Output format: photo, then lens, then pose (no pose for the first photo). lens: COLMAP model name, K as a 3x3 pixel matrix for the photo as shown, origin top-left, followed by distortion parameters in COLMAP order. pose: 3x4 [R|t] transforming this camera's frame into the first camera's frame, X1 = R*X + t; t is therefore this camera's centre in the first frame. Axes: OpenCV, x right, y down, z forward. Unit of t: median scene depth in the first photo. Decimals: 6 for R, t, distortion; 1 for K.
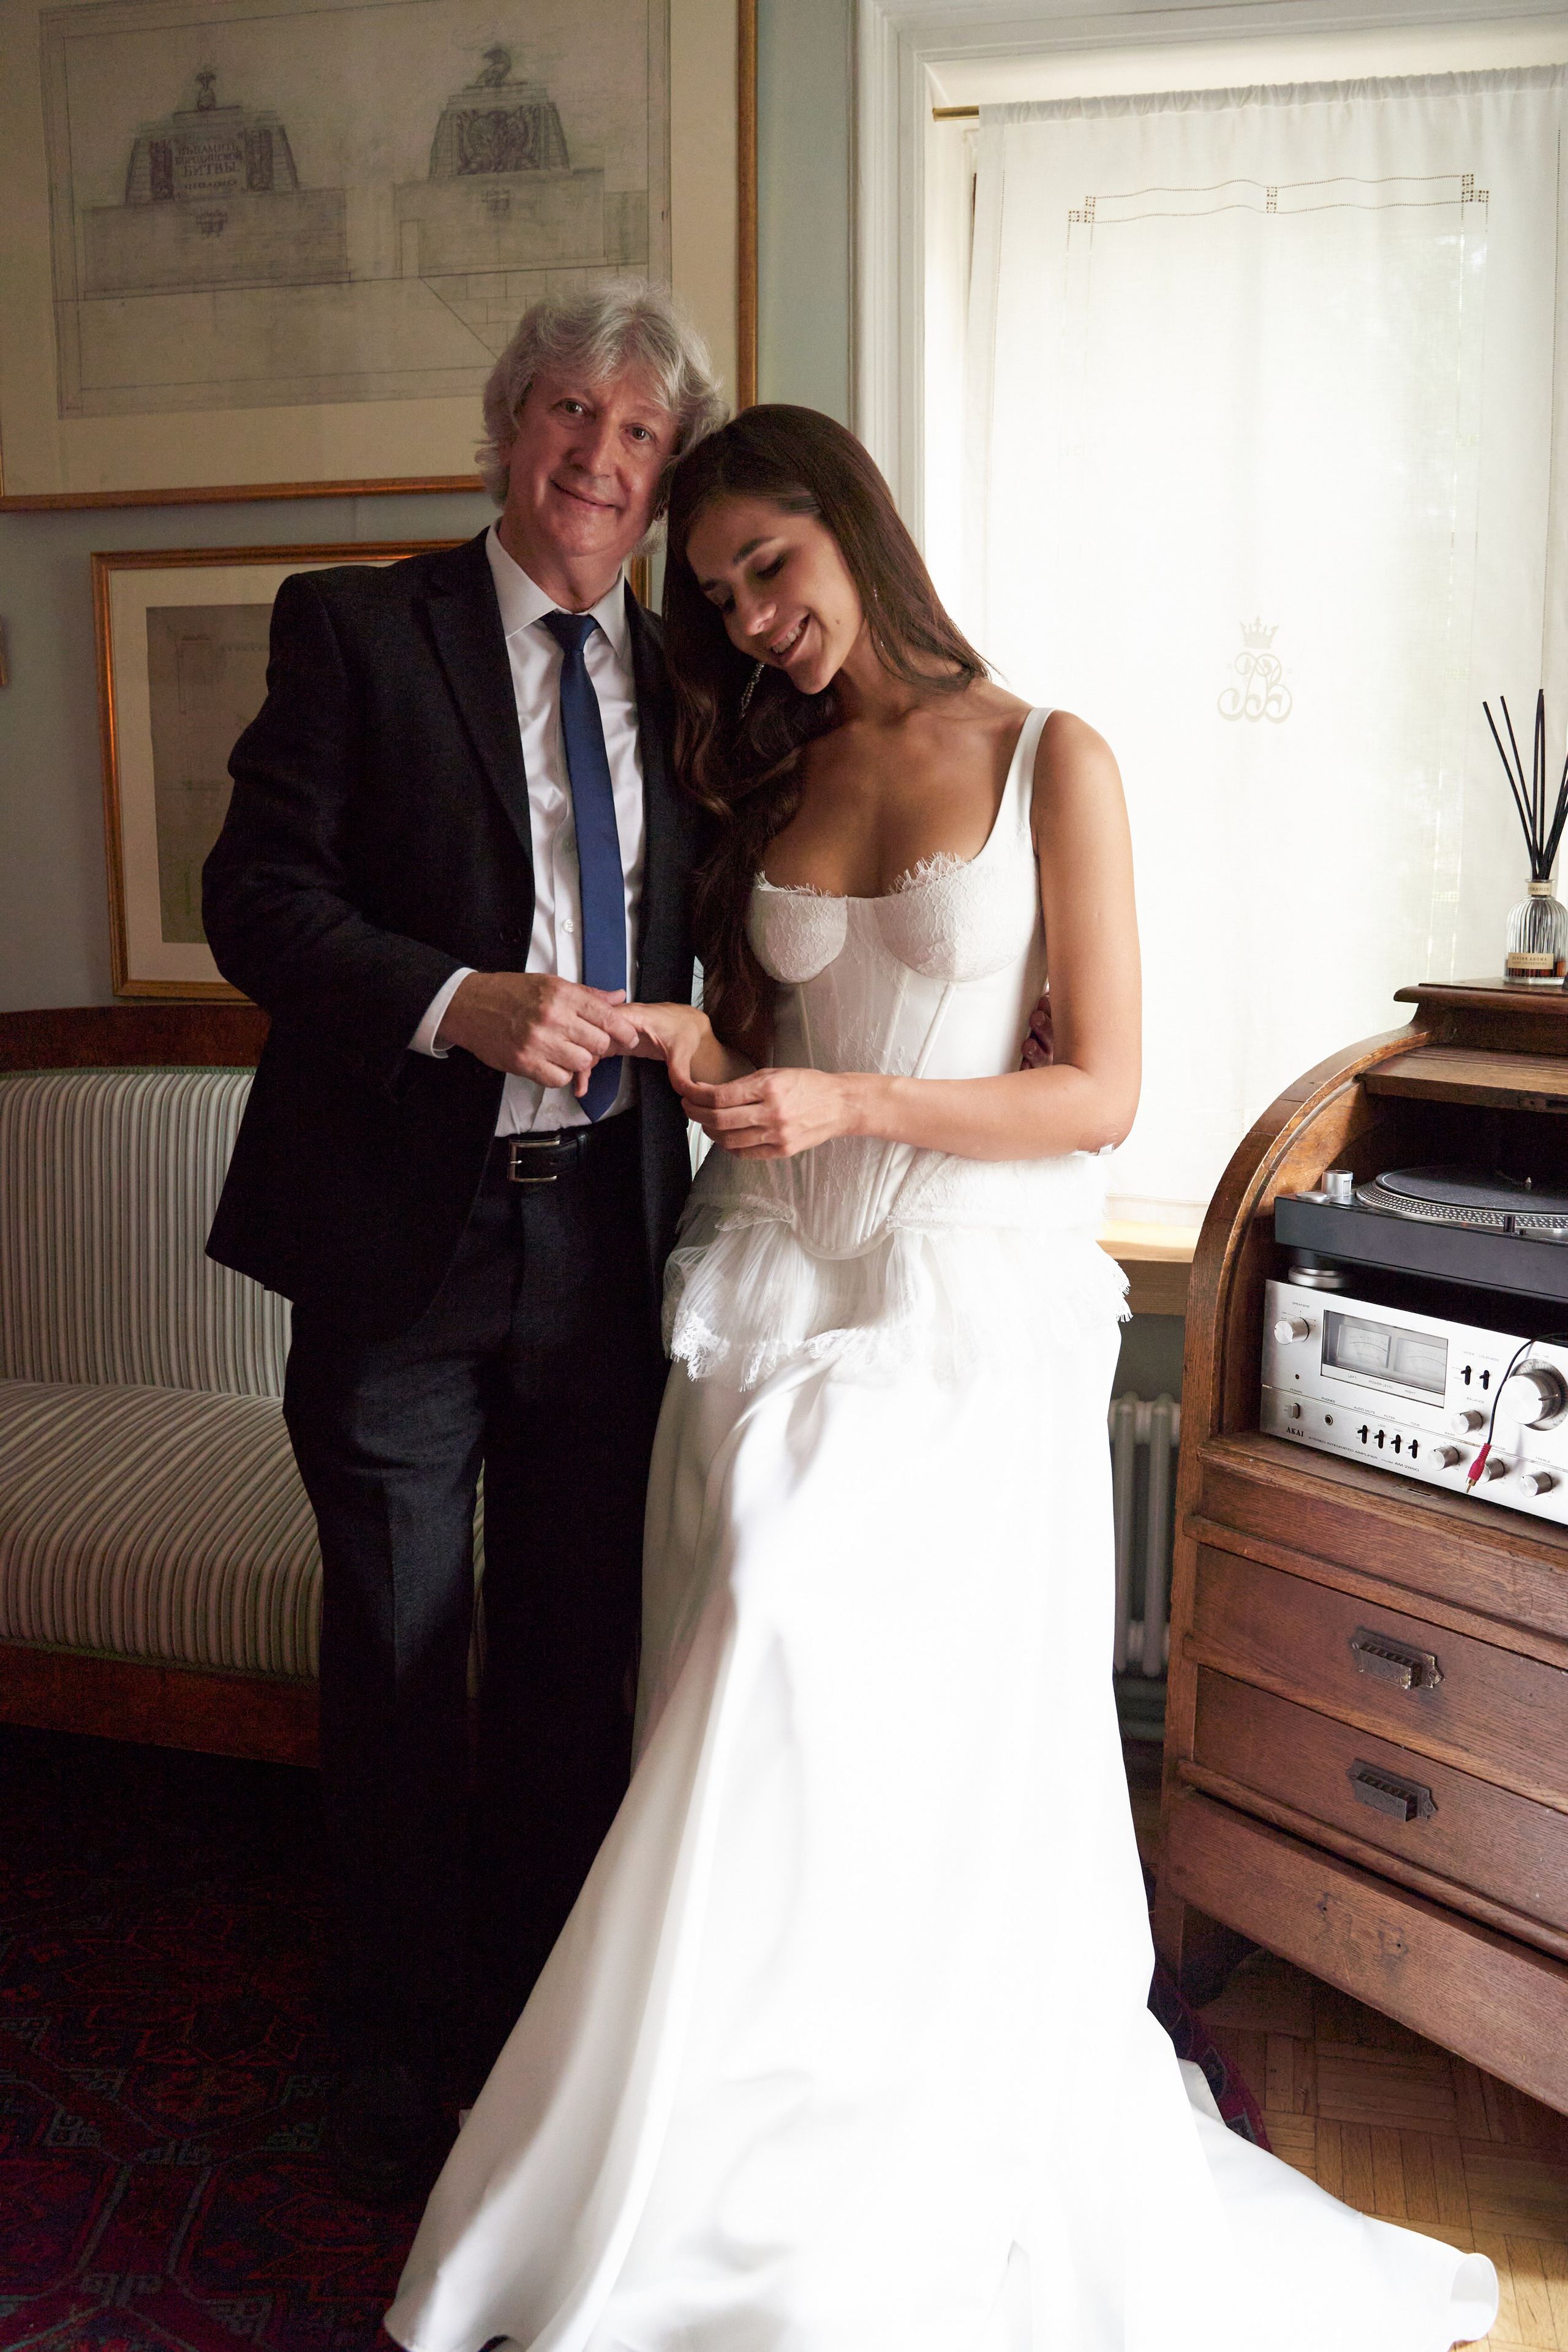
lens RADIAL K [[2006.7, 0, 777.4], [0, 2006.7, 1169.4], [0, 0, 1]] dist [-0.101386, 0.093844]
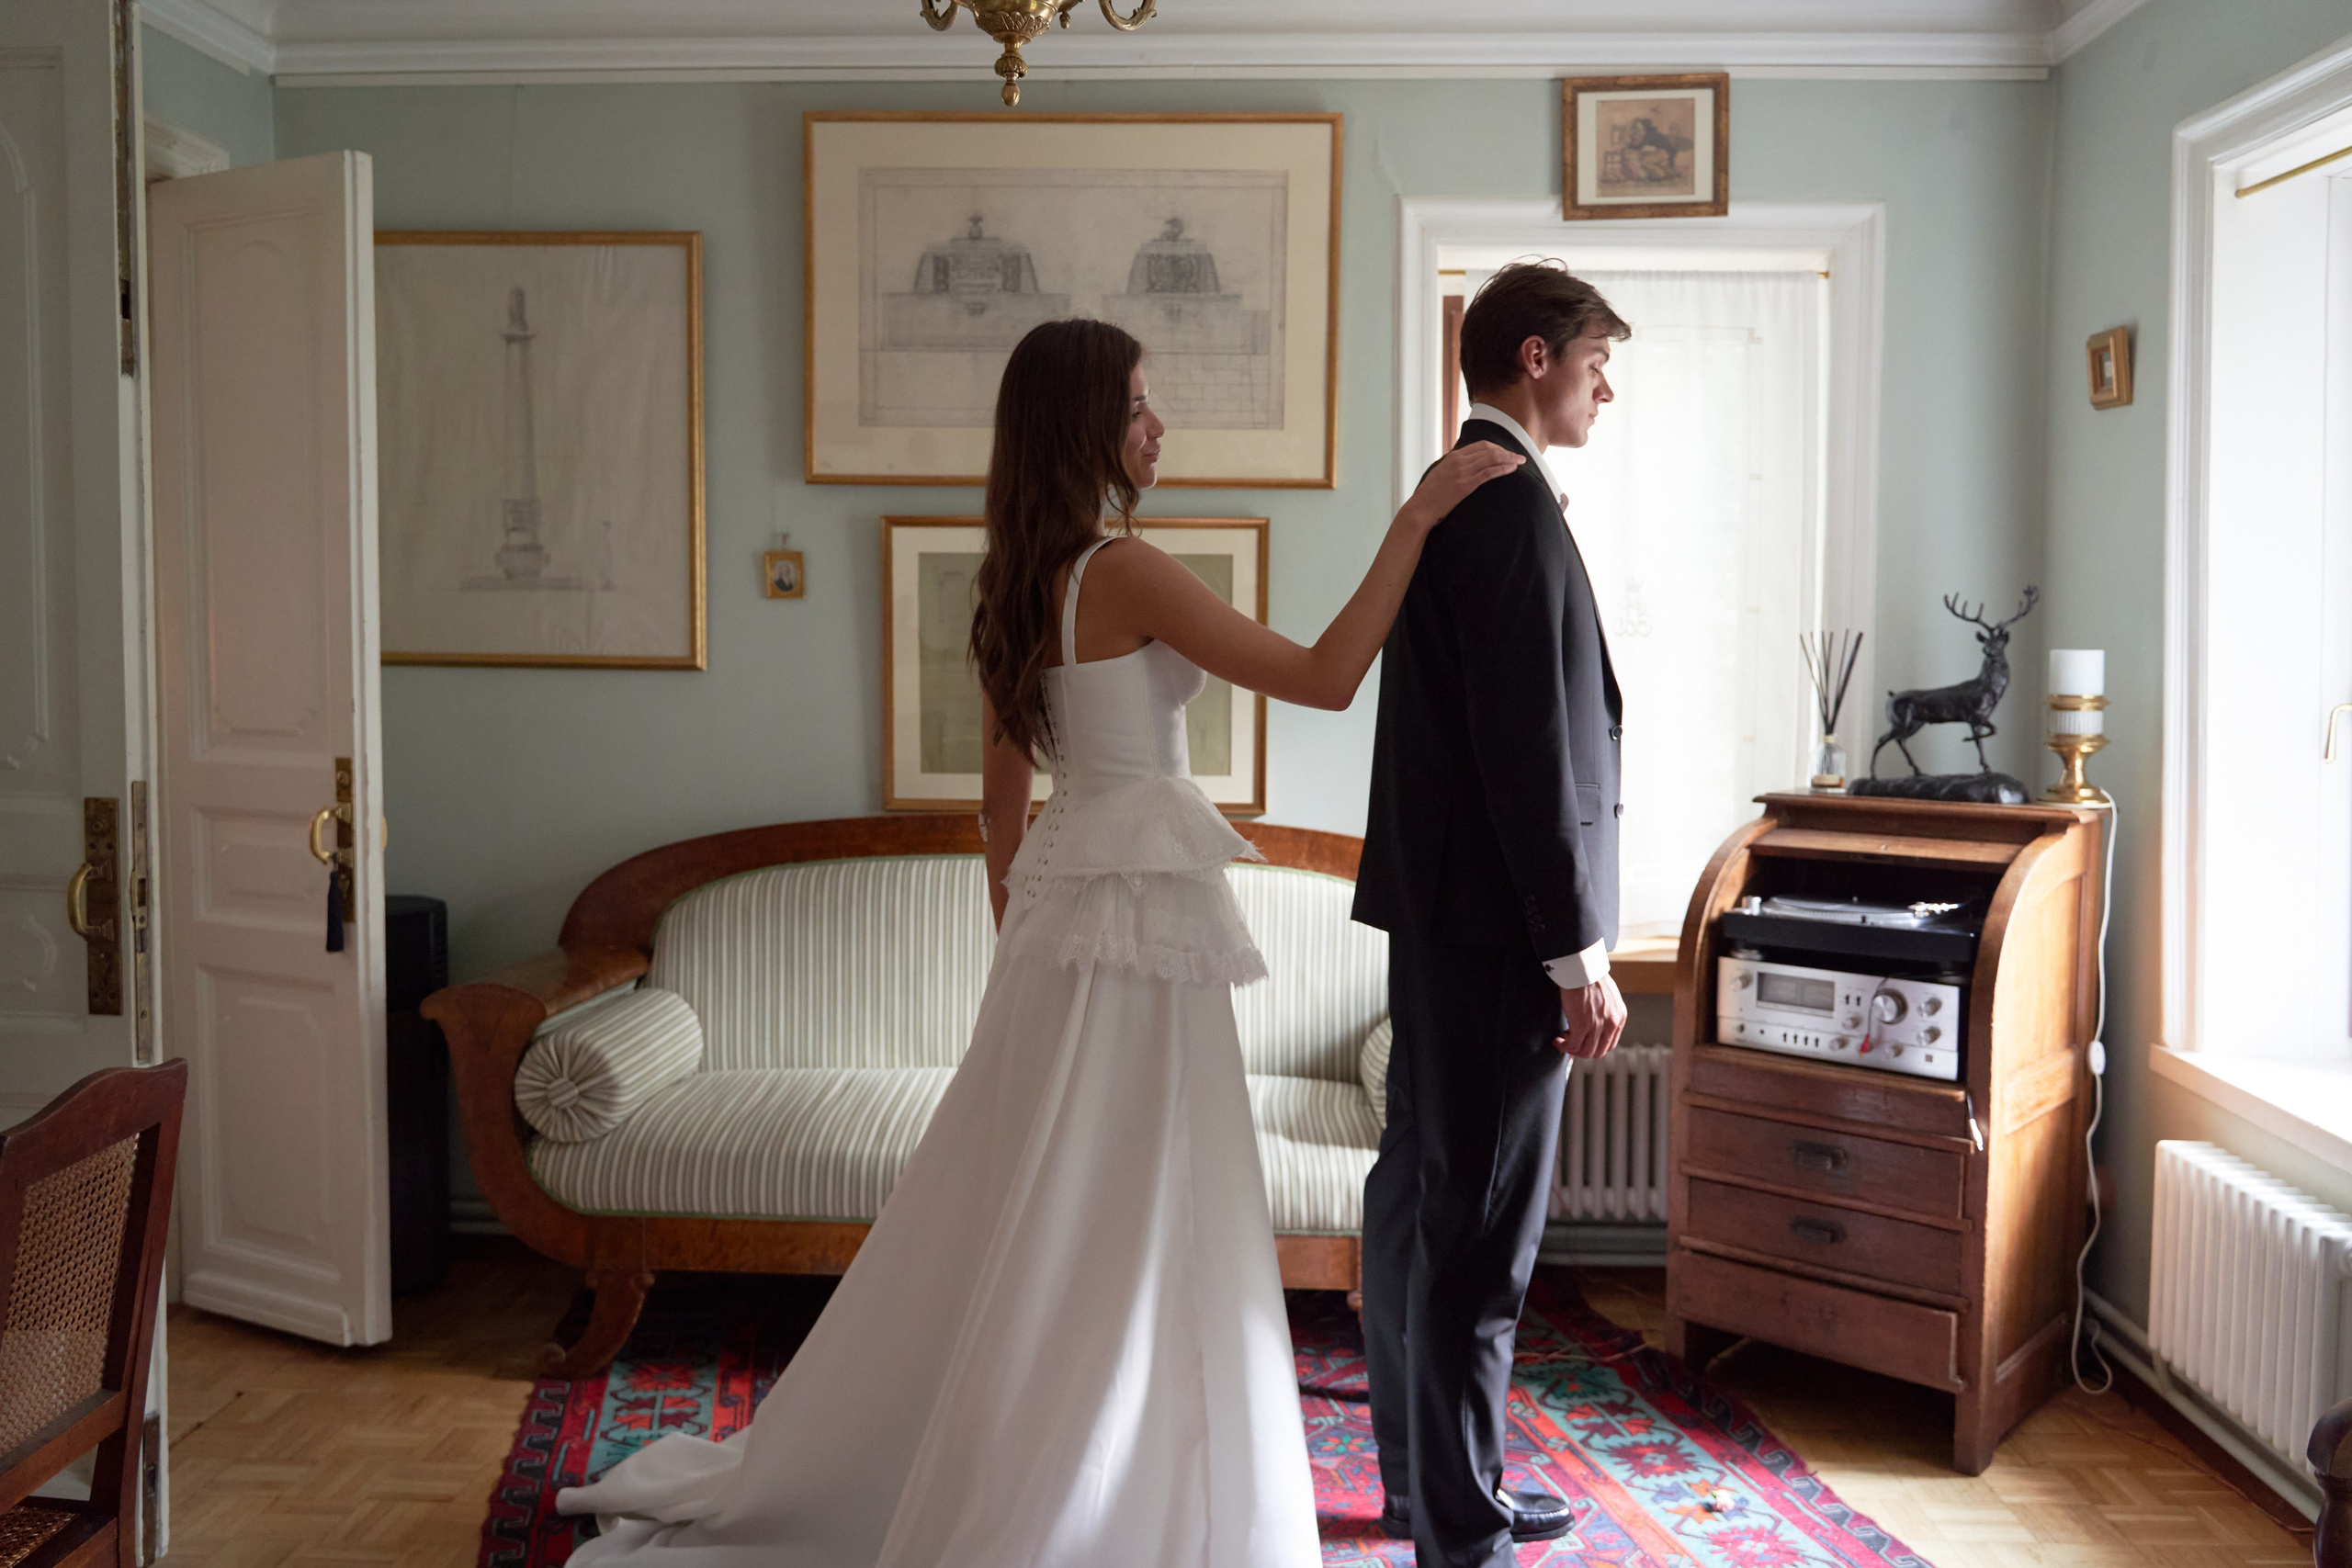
lens RADIAL K [[1904.1, 0, 1169.7], [0, 1904.1, 767.7], [0, 0, 1]] dist [0.005400, -0.009340]
pose [[0.981140, -0.010616, 0.193006, -0.455360], [0.029070, 0.995239, -0.093033, 0.023450], [-0.191100, 0.096889, 0.976777, -0.487820]]
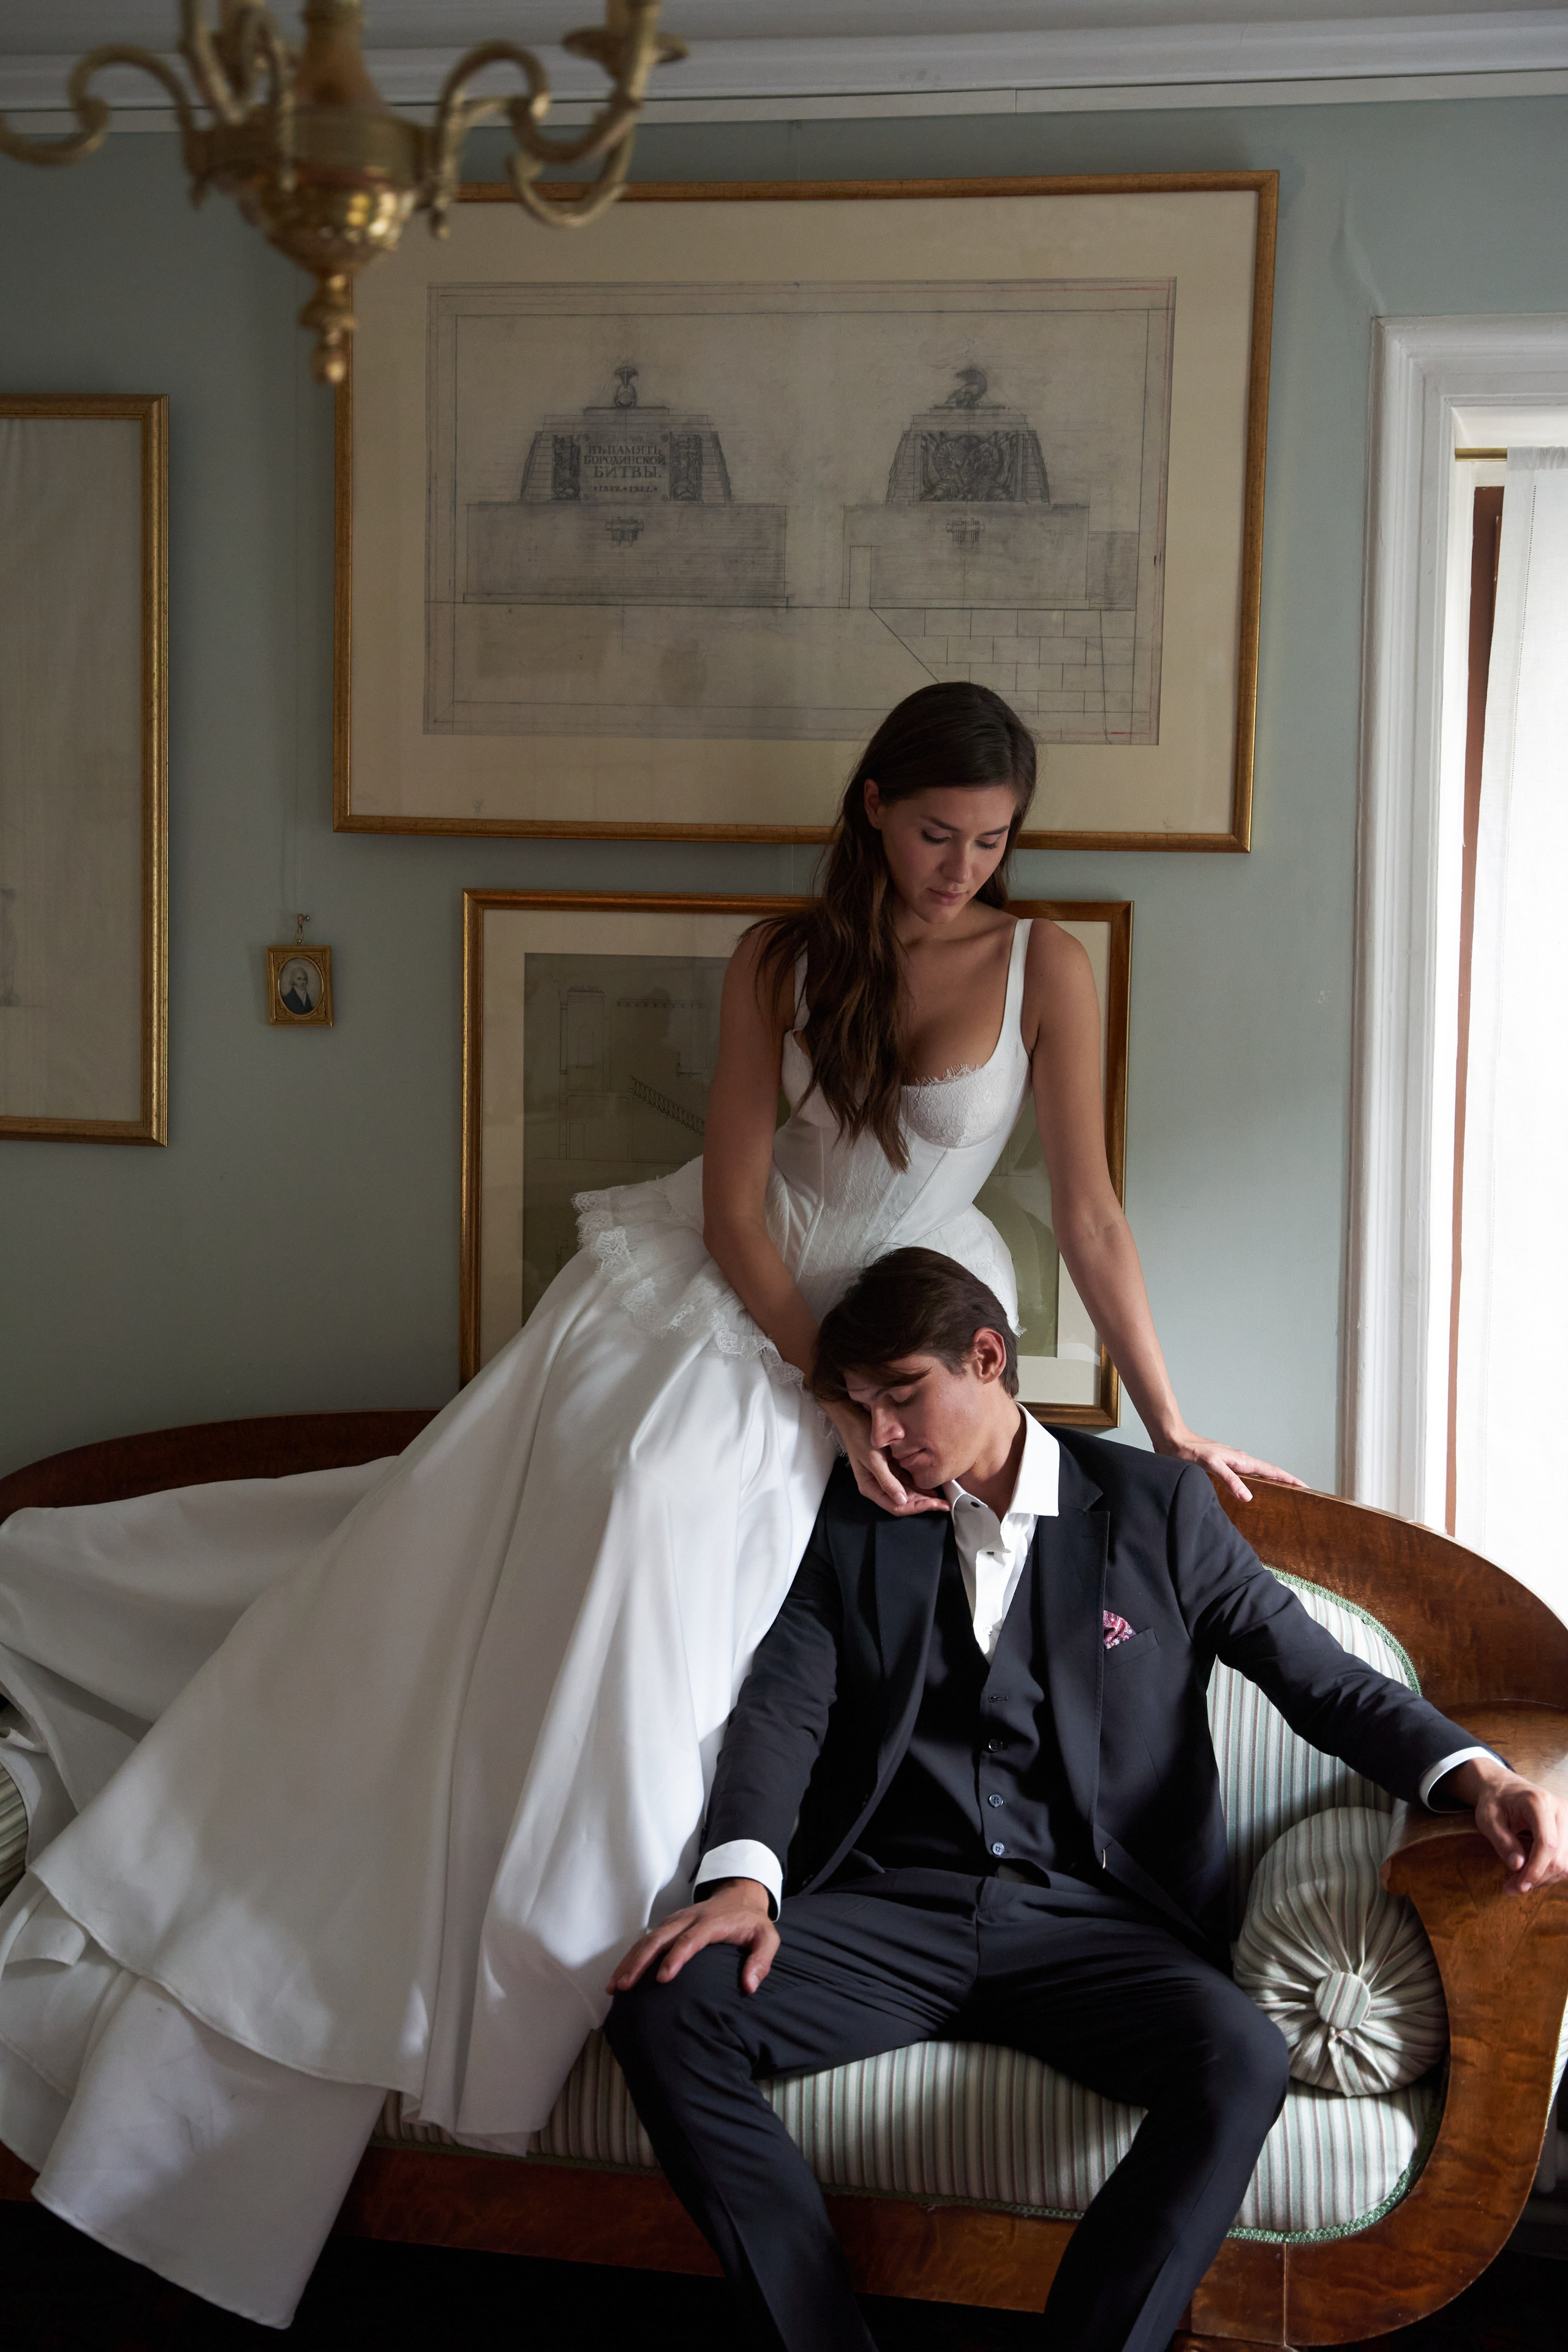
lens RADIAL K [[3366.7, 0, 774.8], [0, 3366.7, 1183.7], [0, 0, 1]] dist [0.107871, 0.000000]
pose [[0.999202, 0.013050, 0.037744, -0.288955], [-0.009914, 0.996575, -0.082093, -0.067032], [-0.038686, 0.081653, 0.995910, -0.527209]]
